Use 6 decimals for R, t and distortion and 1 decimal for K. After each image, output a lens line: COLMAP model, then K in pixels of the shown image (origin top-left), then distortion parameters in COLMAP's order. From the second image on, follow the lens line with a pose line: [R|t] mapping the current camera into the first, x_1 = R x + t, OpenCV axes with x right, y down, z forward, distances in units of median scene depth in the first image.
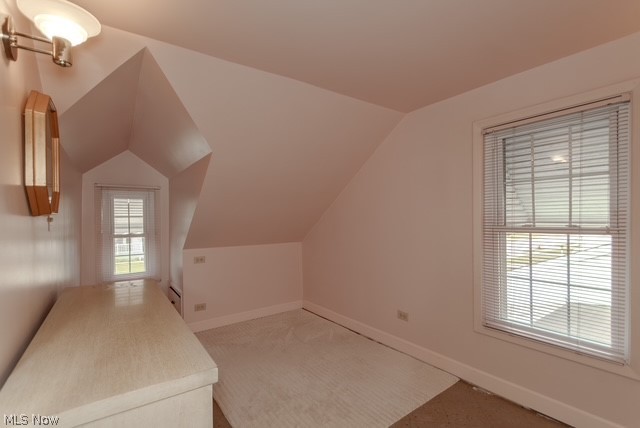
lens RADIAL K [[299.0, 0, 320.1], [0, 299.0, 217.3], [0, 0, 1]] dist [0.009424, -0.000544]
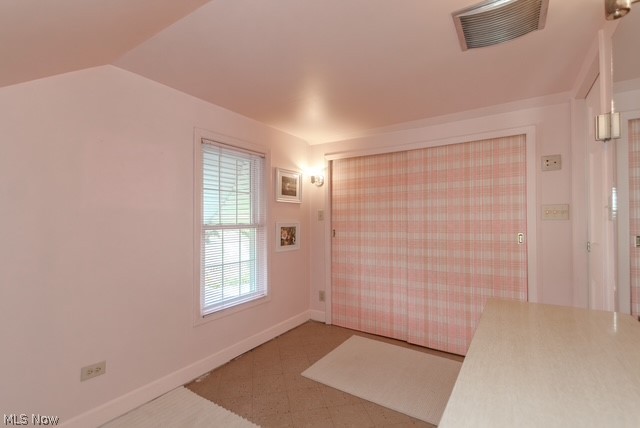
lens RADIAL K [[299.0, 0, 320.1], [0, 299.0, 217.3], [0, 0, 1]] dist [0.009424, -0.000544]
pose [[-0.360916, 0.020744, 0.932368, -0.634840], [0.005259, 0.999782, -0.020208, 0.024586], [-0.932584, -0.002390, -0.360946, 1.000408]]
